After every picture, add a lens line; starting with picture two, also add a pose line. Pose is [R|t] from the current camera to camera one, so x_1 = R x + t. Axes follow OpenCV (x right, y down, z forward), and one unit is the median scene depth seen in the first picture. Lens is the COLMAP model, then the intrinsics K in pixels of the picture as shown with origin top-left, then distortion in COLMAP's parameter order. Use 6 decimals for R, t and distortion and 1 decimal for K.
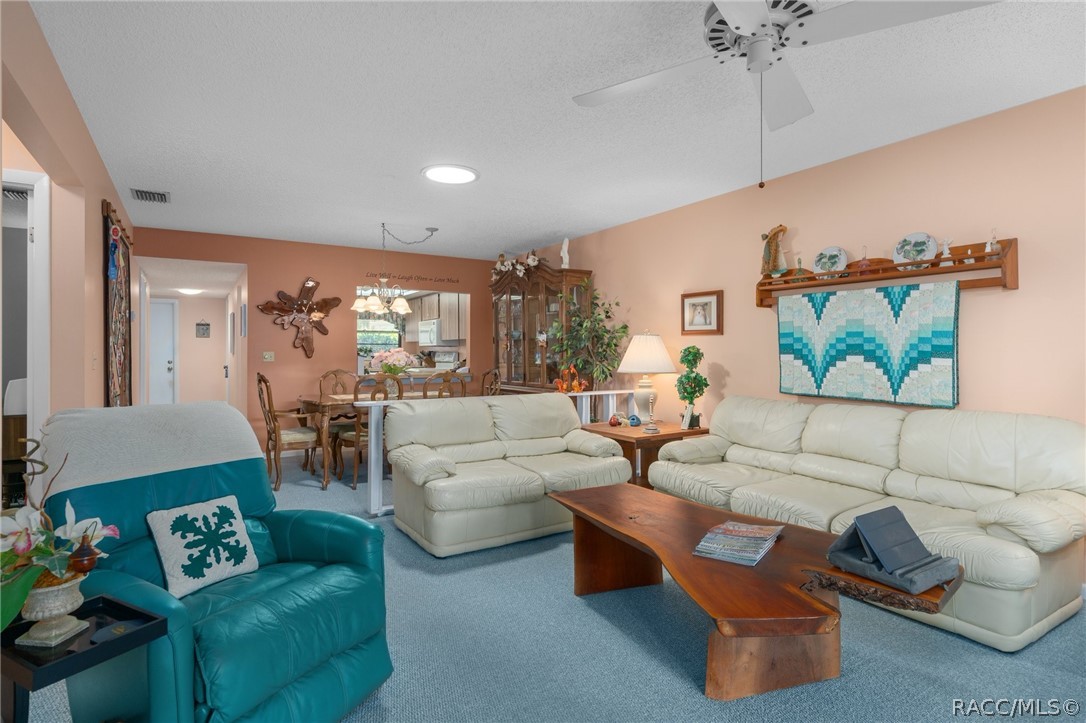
lens RADIAL K [[564.3, 0, 544.9], [0, 564.3, 347.7], [0, 0, 1]] dist [0.000279, 0.000037]
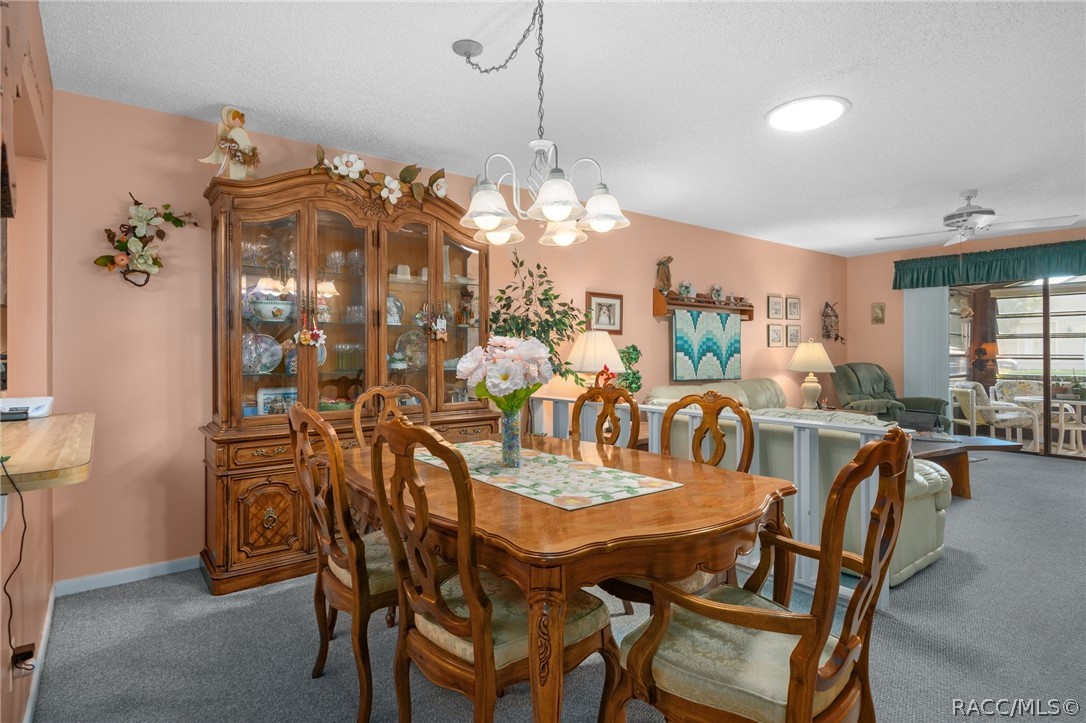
lens RADIAL K [[564.3, 0, 544.9], [0, 564.3, 347.7], [0, 0, 1]] dist [0.000279, 0.000037]
pose [[-0.103774, 0.009776, 0.994553, -0.966727], [-0.005609, 0.999930, -0.010414, 0.018136], [-0.994585, -0.006659, -0.103712, 1.565312]]
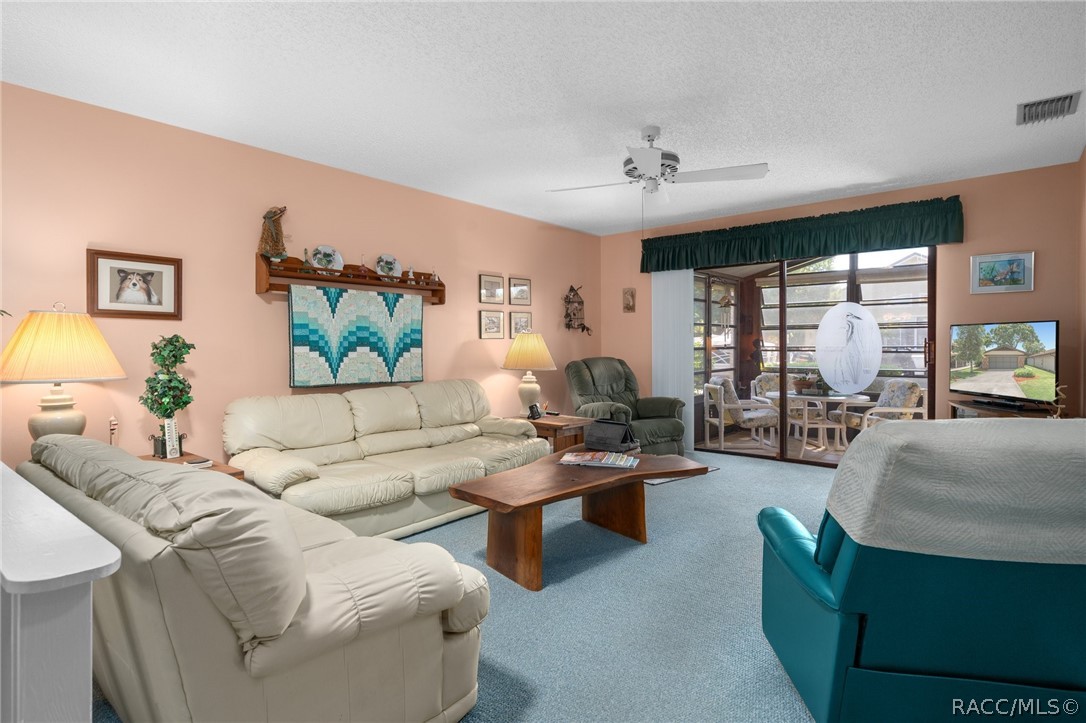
lens RADIAL K [[564.3, 0, 544.9], [0, 564.3, 347.7], [0, 0, 1]] dist [0.000279, 0.000037]
pose [[-0.327983, -0.003314, 0.944678, -0.651573], [-0.001970, 0.999994, 0.002825, 0.011296], [-0.944682, -0.000934, -0.327987, 0.982054]]
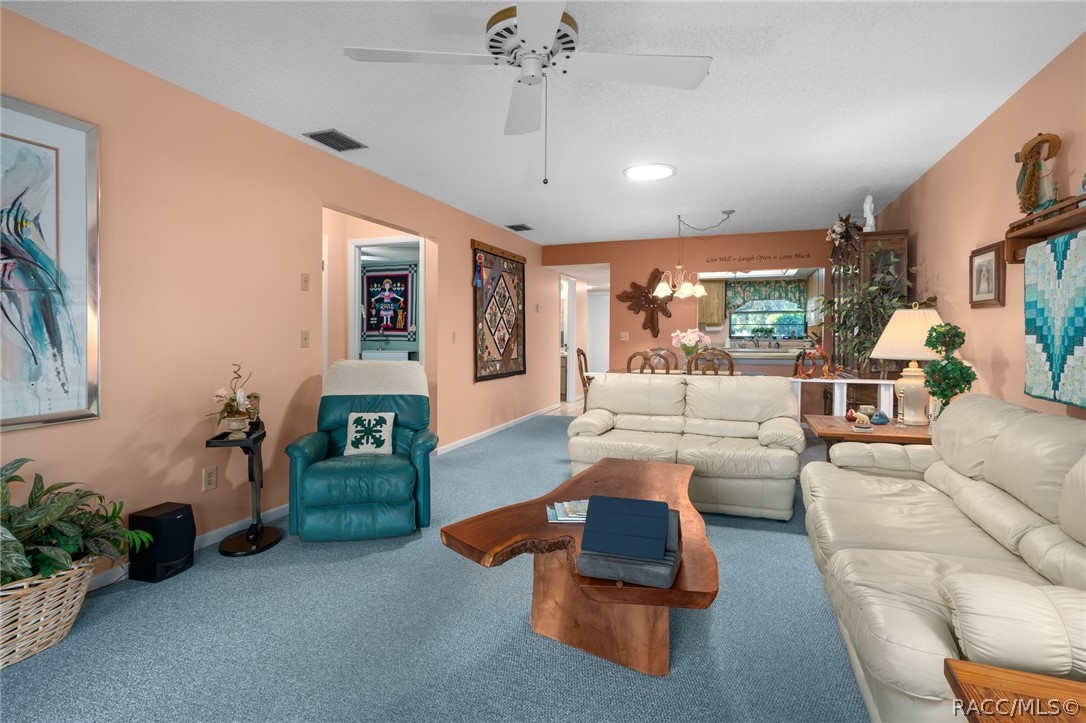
lens RADIAL K [[582.8, 0, 542.3], [0, 582.8, 334.0], [0, 0, 1]] dist [0.000248, 0.000571]
pose [[0.595937, 0.000777, -0.803031, 0.668584], [0.006681, 0.999960, 0.005925, 0.003297], [0.803003, -0.008896, 0.595908, 0.157299]]
